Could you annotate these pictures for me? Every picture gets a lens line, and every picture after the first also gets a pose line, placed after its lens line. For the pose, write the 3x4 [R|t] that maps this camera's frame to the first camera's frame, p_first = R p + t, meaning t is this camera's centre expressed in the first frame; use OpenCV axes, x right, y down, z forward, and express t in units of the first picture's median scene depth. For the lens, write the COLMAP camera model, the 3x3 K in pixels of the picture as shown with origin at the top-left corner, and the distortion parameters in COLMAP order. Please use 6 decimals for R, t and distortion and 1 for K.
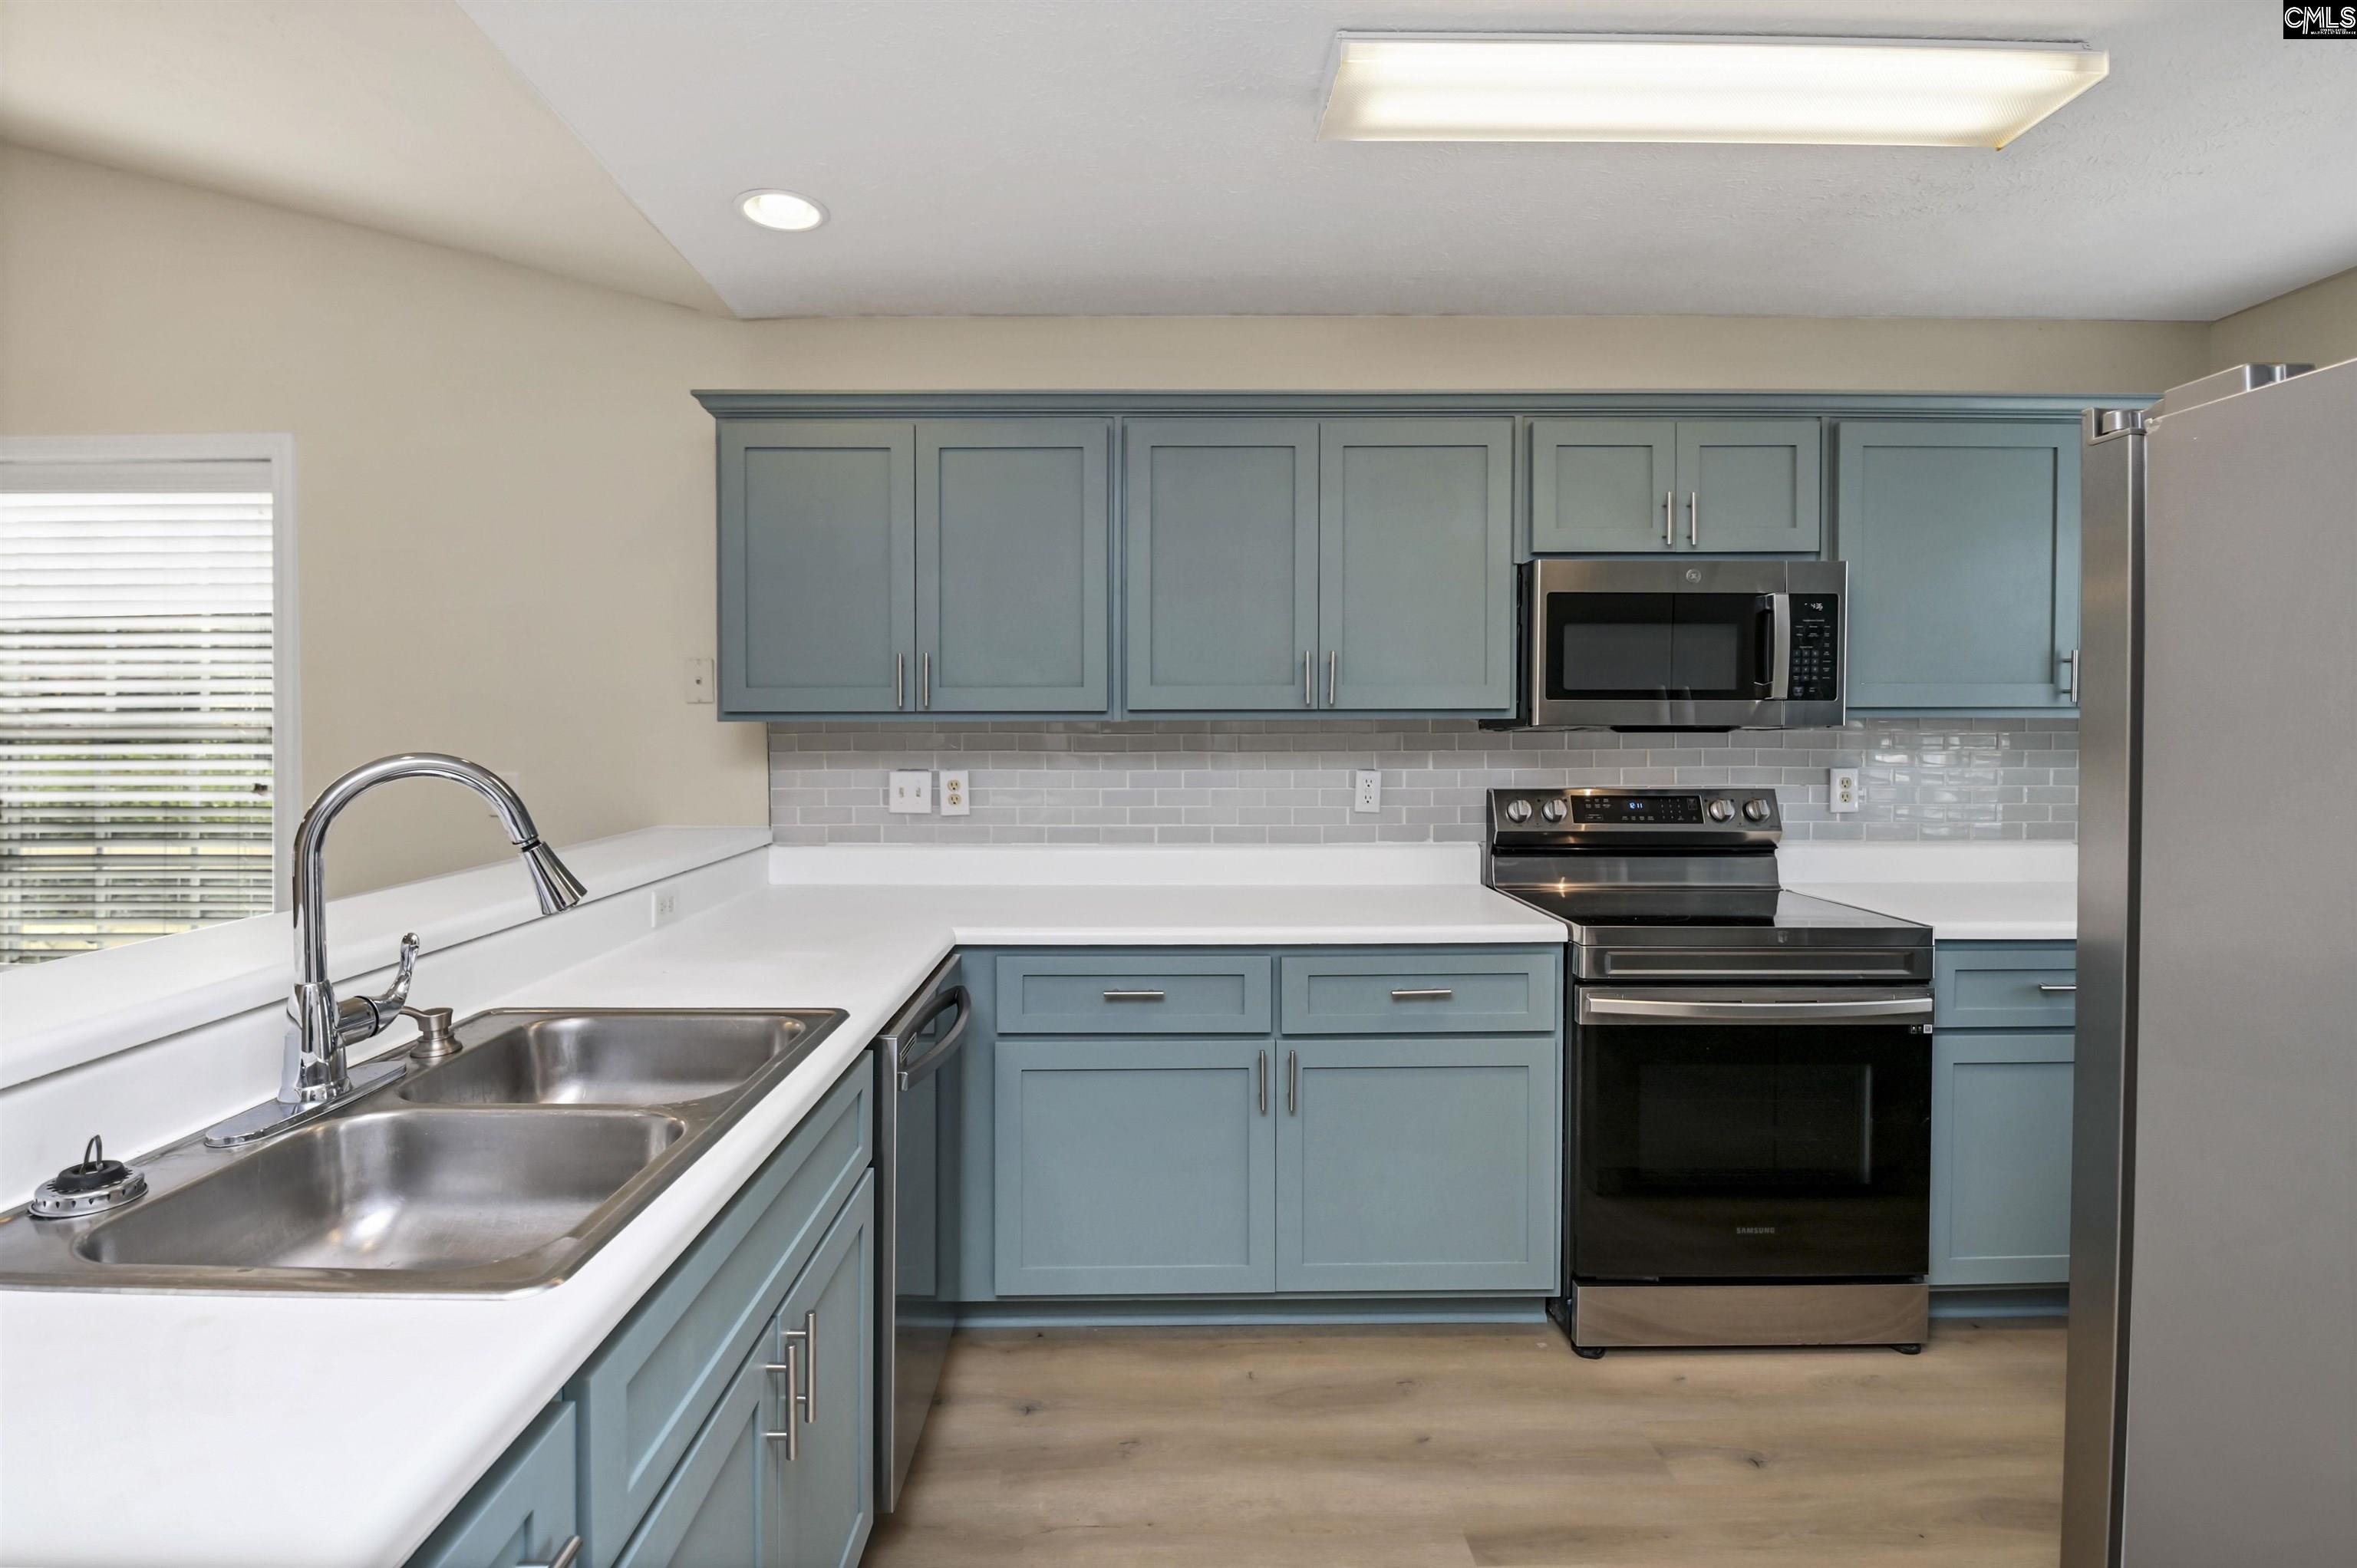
lens RADIAL K [[1083.4, 0, 1170.3], [0, 1083.4, 736.3], [0, 0, 1]] dist [-0.004323, -0.000379]
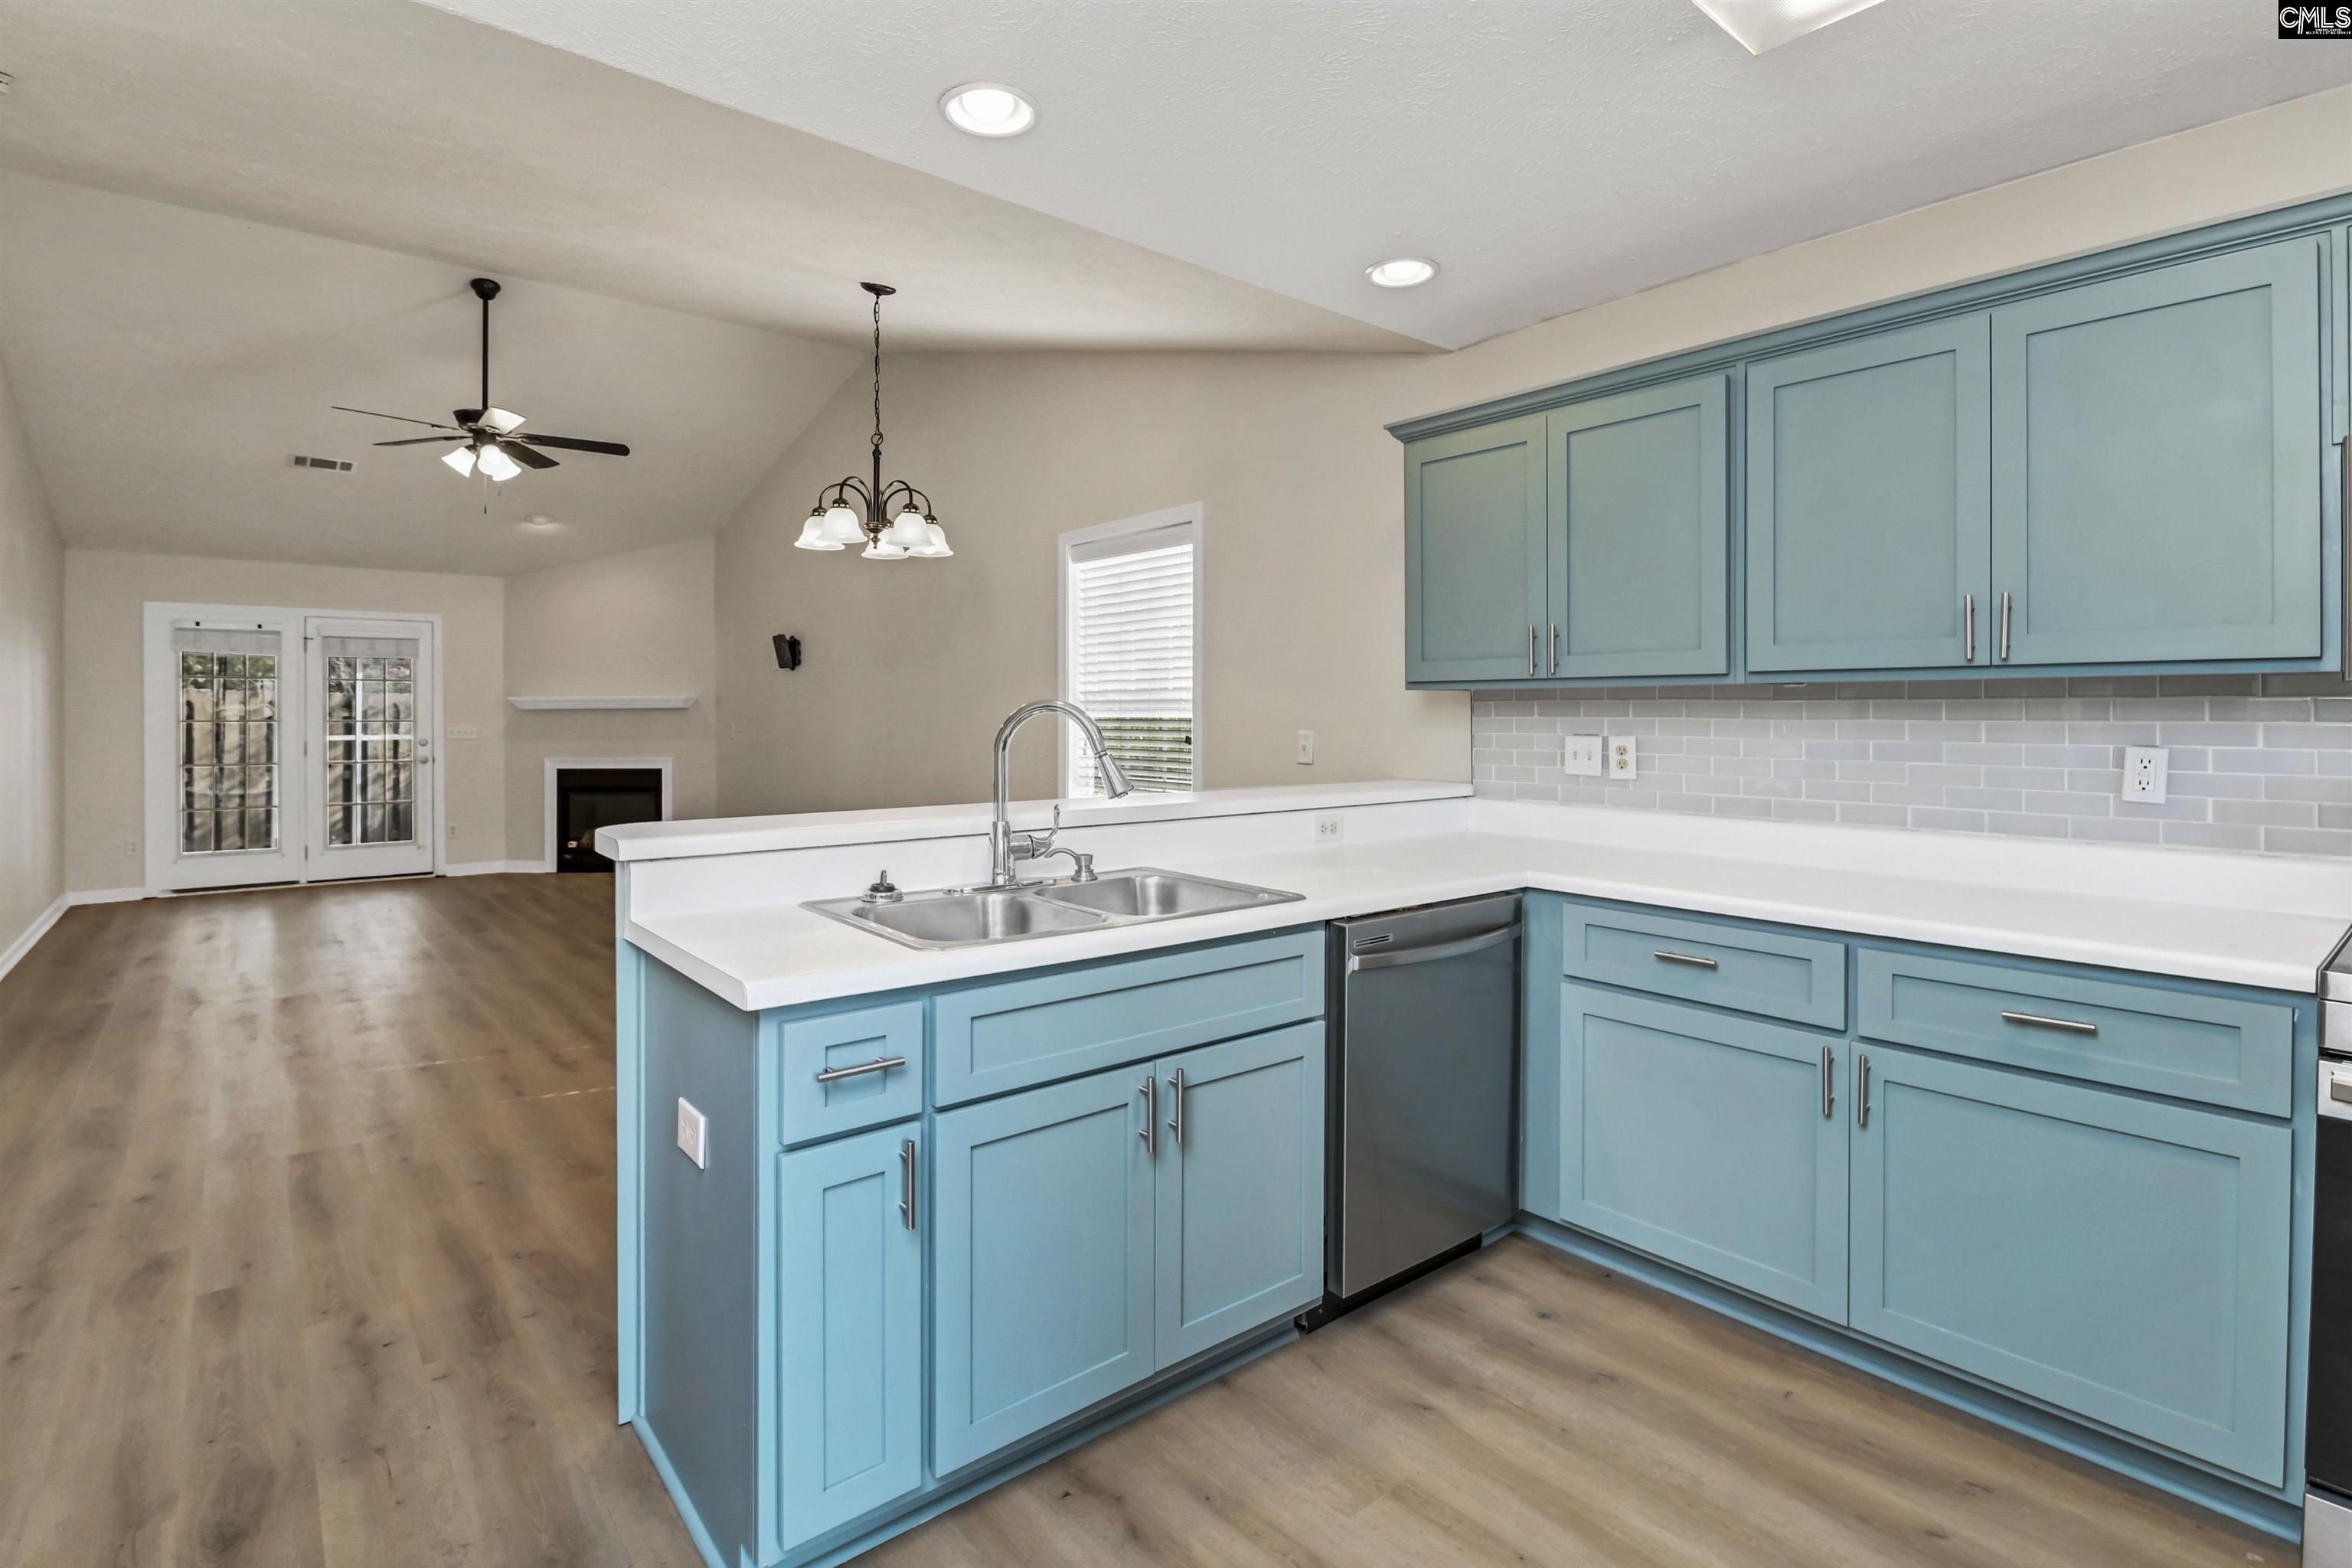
lens RADIAL K [[1110.3, 0, 1202.1], [0, 1110.3, 719.3], [0, 0, 1]] dist [-0.000999, -0.008859]
pose [[0.643111, 0.006259, -0.765747, 0.401621], [-0.008653, 0.999962, 0.000906, 0.020463], [0.765724, 0.006043, 0.643141, 0.013771]]
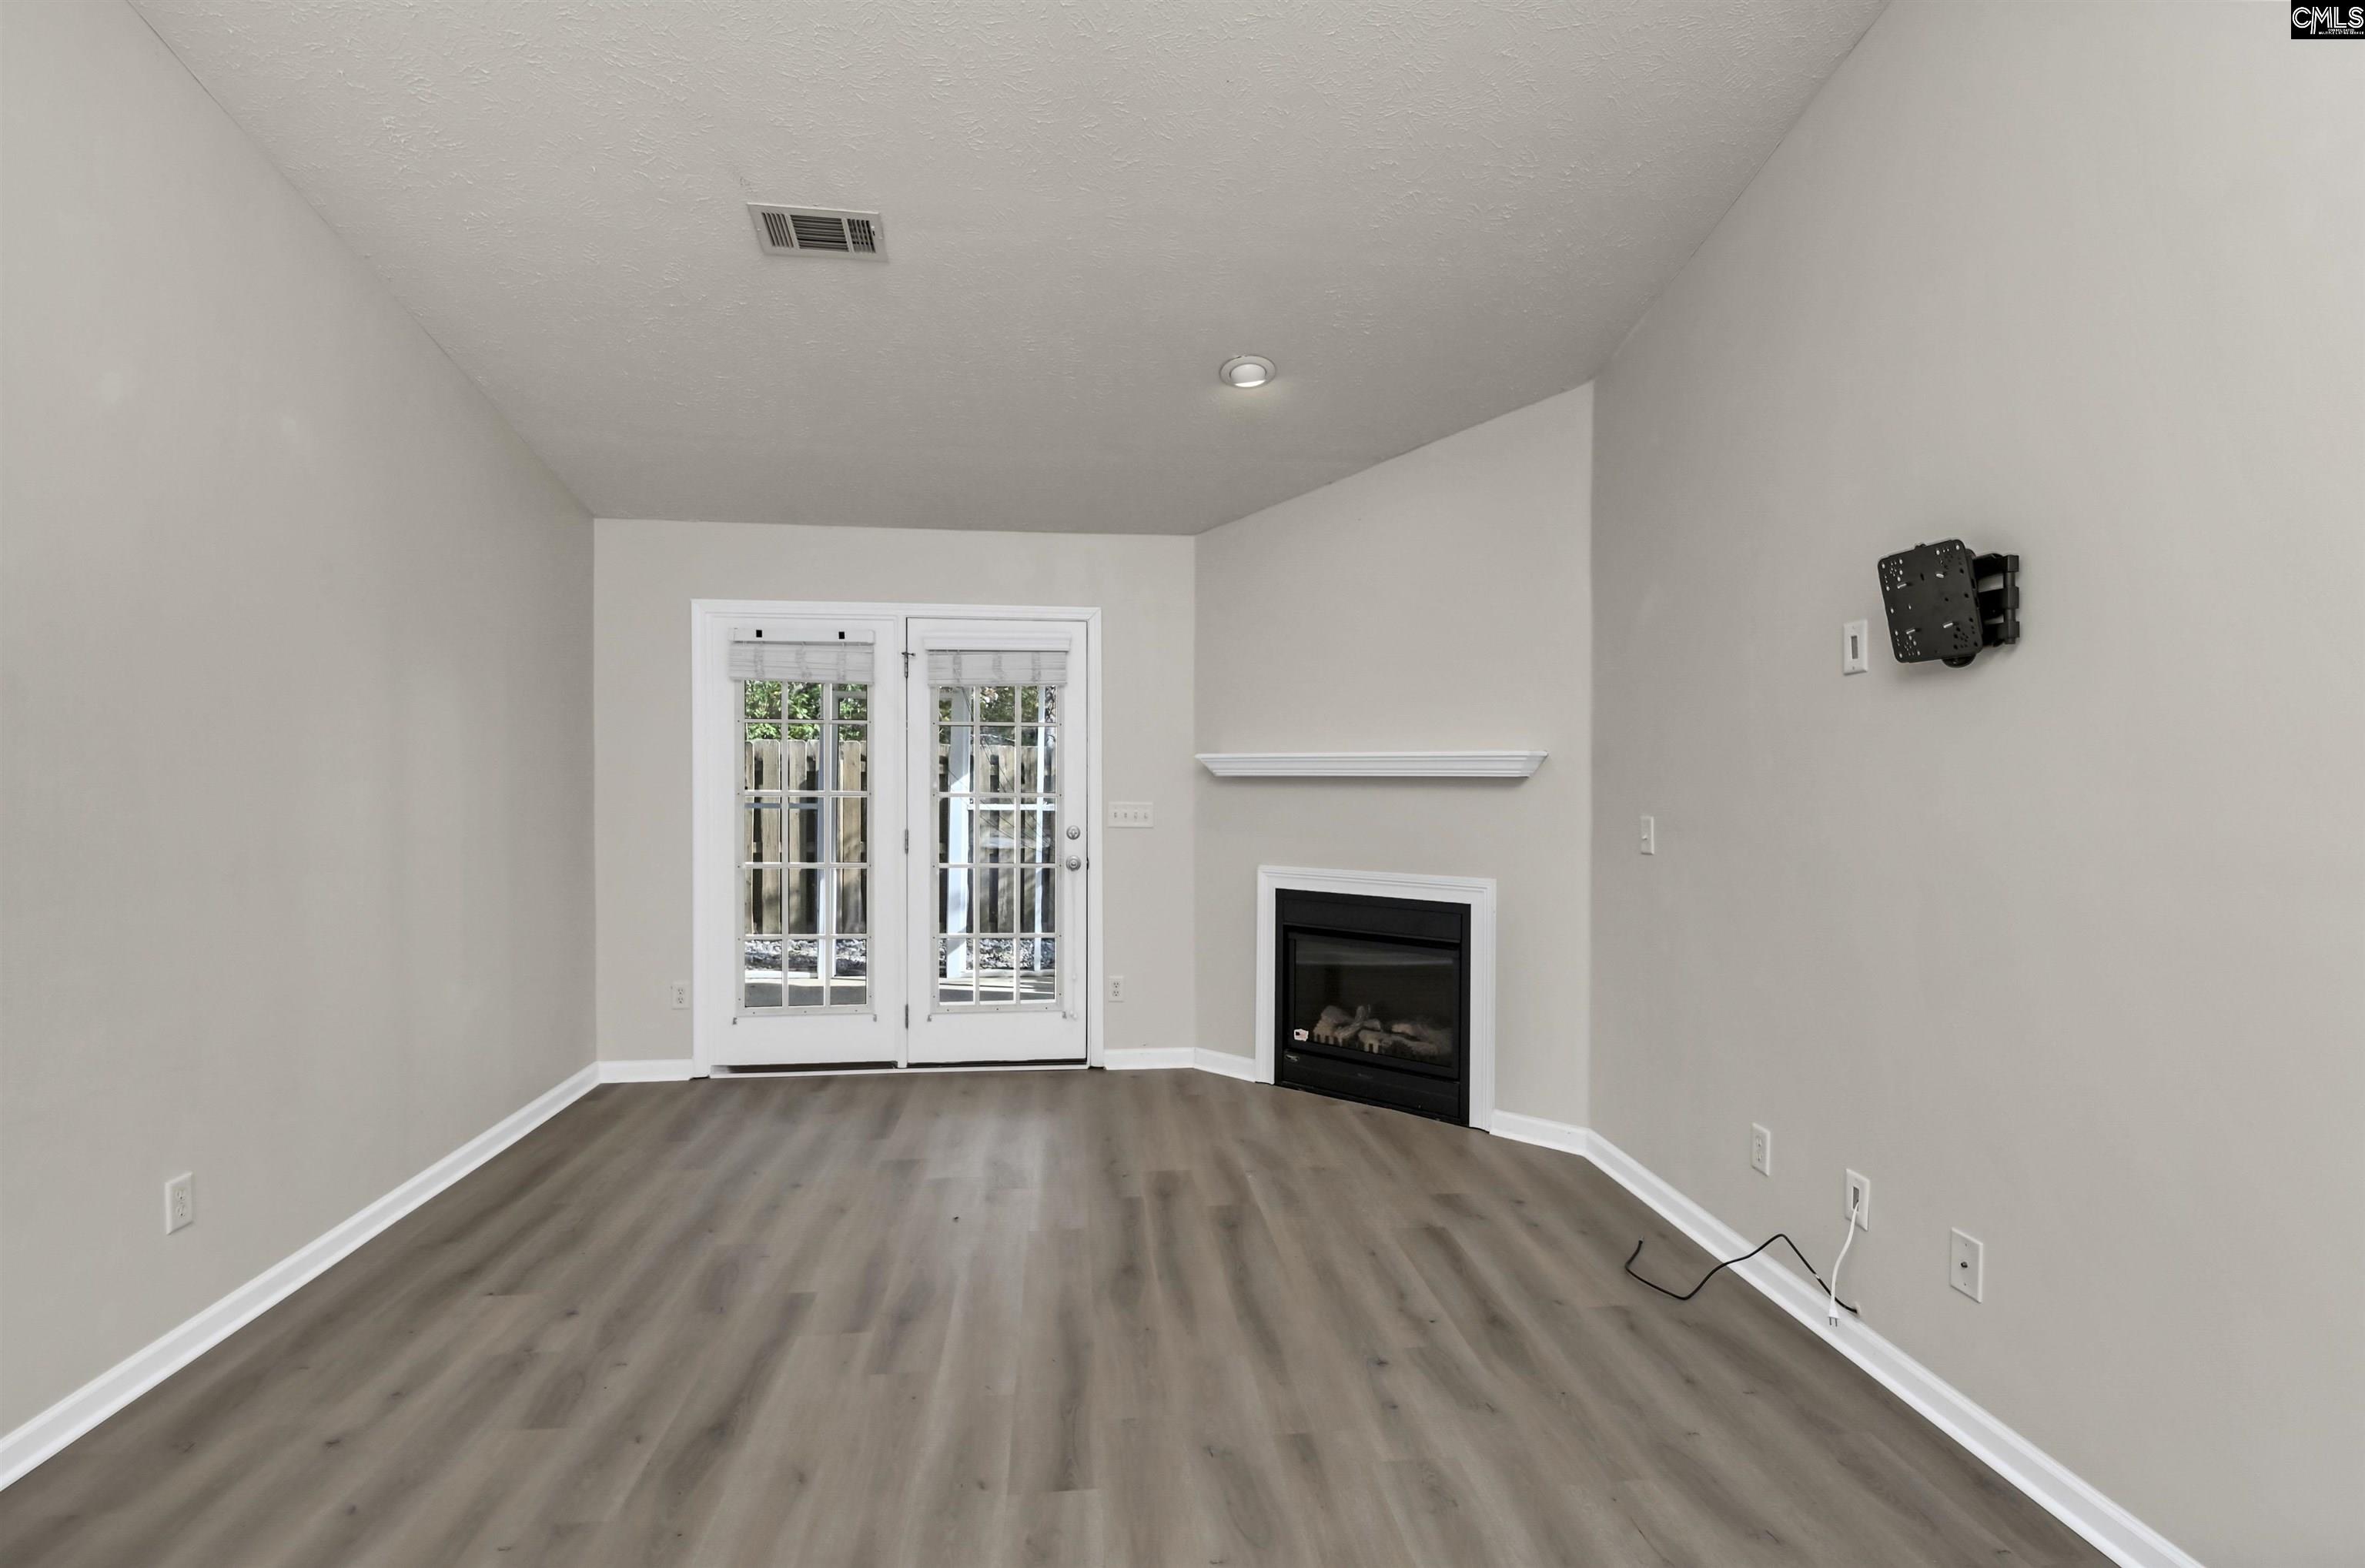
lens RADIAL K [[1129.3, 0, 1182.5], [0, 1129.3, 784.0], [0, 0, 1]] dist [-0.002732, -0.000583]
pose [[0.082908, 0.022869, -0.996295, -1.710451], [-0.014008, 0.999665, 0.021781, -0.014124], [0.996459, 0.012150, 0.083200, 0.388189]]
